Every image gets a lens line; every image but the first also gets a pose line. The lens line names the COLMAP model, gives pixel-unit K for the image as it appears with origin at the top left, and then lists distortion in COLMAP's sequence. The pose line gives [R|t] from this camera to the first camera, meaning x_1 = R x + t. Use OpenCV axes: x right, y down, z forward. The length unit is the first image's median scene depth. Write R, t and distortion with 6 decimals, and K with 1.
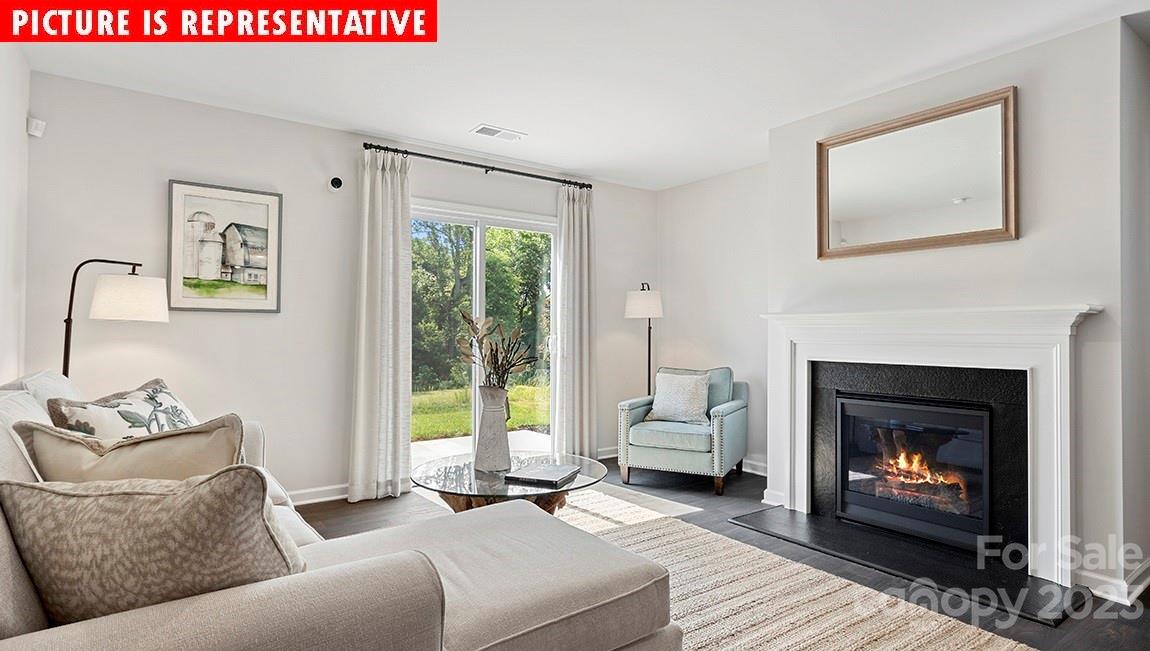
lens RADIAL K [[603.3, 0, 583.3], [0, 603.3, 323.1], [0, 0, 1]] dist [0.001172, 0.000248]
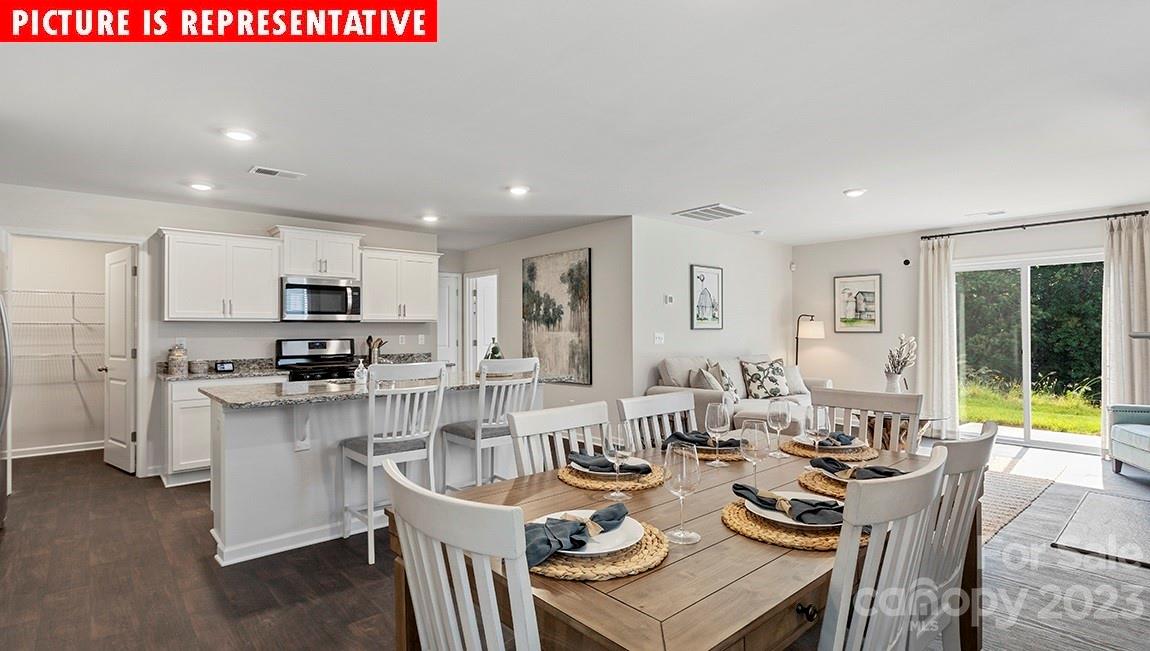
lens RADIAL K [[562.8, 0, 575.0], [0, 562.8, 325.5], [0, 0, 1]] dist [-0.001241, -0.000572]
pose [[0.090882, -0.016312, -0.995728, 1.289230], [0.018358, 0.999723, -0.014702, -0.032602], [0.995692, -0.016943, 0.091156, -0.192738]]
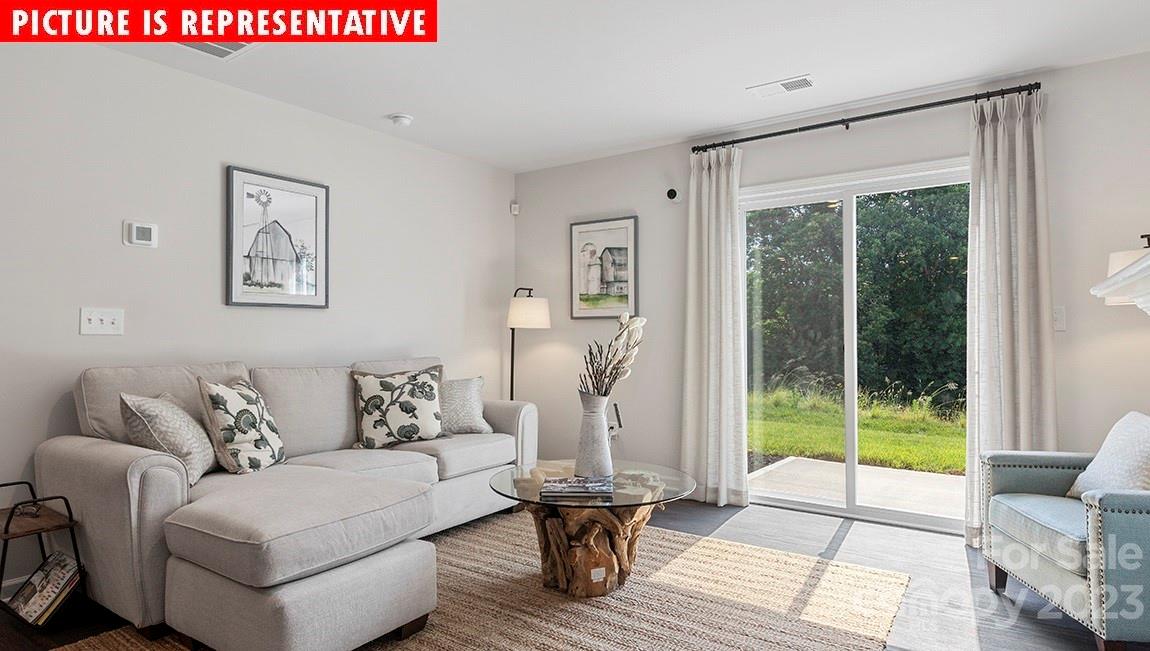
lens RADIAL K [[636.1, 0, 575.0], [0, 636.1, 325.5], [0, 0, 1]] dist [0.002303, -0.015671]
pose [[0.315650, -0.020487, -0.948654, 0.624909], [0.018967, 0.999703, -0.015279, 0.013747], [0.948686, -0.013170, 0.315945, 0.505230]]
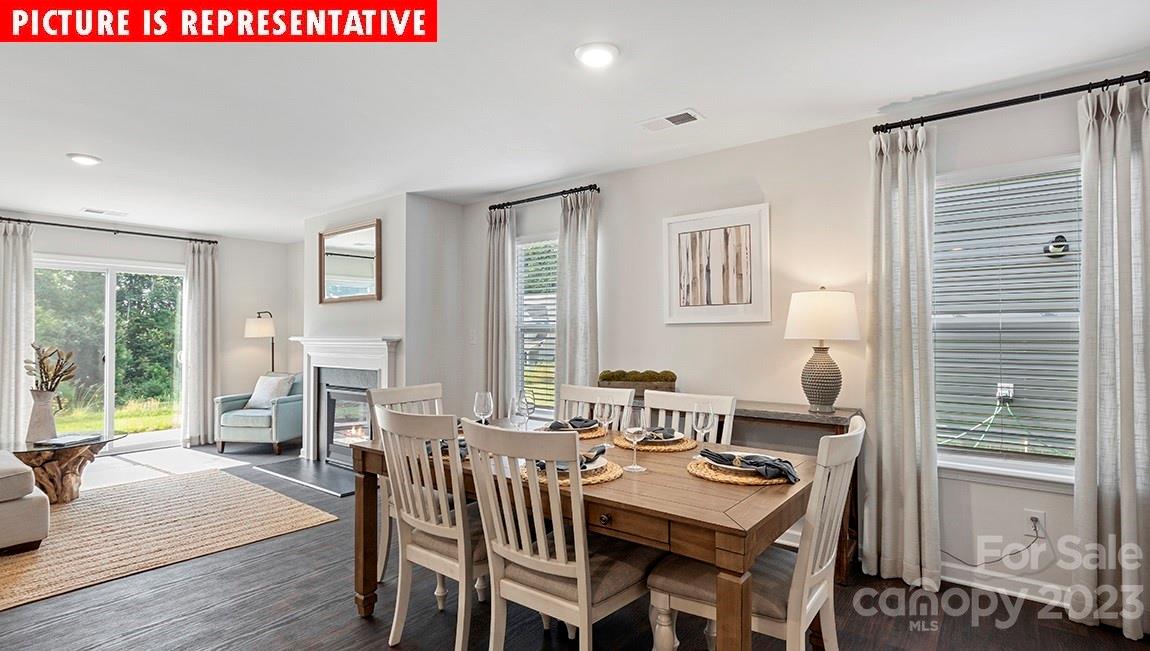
lens RADIAL K [[562.8, 0, 575.0], [0, 562.8, 325.5], [0, 0, 1]] dist [-0.001241, -0.000572]
pose [[0.964738, -0.003260, 0.263190, 0.639917], [0.003482, 0.999994, -0.000376, -0.045456], [-0.263187, 0.001279, 0.964744, -0.635979]]
